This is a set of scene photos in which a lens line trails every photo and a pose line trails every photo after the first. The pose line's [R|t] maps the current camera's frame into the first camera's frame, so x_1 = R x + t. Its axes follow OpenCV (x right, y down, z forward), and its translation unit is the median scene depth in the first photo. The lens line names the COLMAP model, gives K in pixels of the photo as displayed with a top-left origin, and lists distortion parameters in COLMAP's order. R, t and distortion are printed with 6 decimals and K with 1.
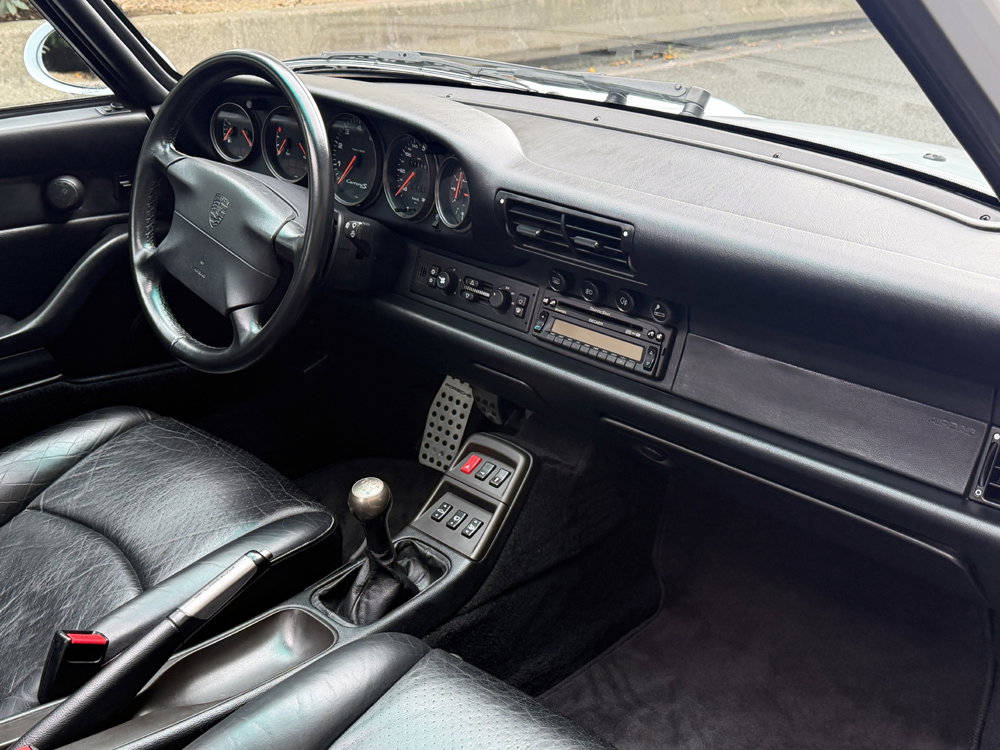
lens RADIAL K [[1131.7, 0, 500.0], [0, 1131.7, 375.0], [0, 0, 1]] dist [0.187482, 0.002964]
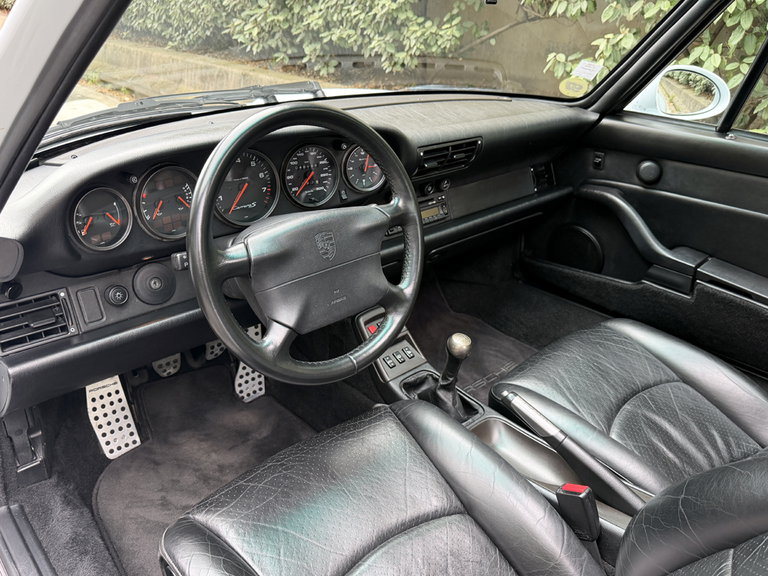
lens RADIAL K [[603.6, 0, 384.0], [0, 603.6, 288.0], [0, 0, 1]] dist [-0.044878, -0.006170]
pose [[0.055049, -0.448494, 0.892089, -0.828212], [0.362946, 0.841316, 0.400572, -0.339352], [-0.930183, 0.301729, 0.209093, 0.868047]]
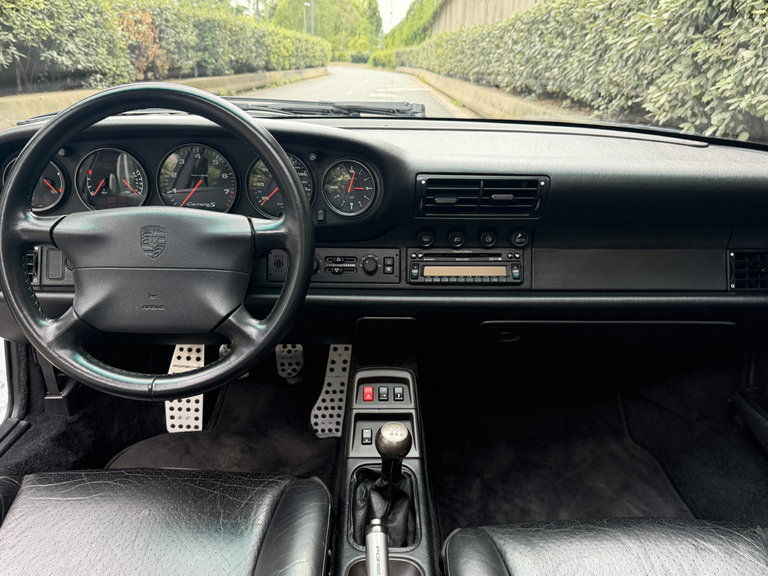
lens RADIAL K [[607.3, 0, 384.0], [0, 607.3, 288.0], [0, 0, 1]] dist [-0.000496, 0.001098]
pose [[0.705955, -0.246172, 0.664098, -0.495138], [0.275845, 0.959179, 0.062324, -0.085954], [-0.652332, 0.139191, 0.745043, 0.491954]]
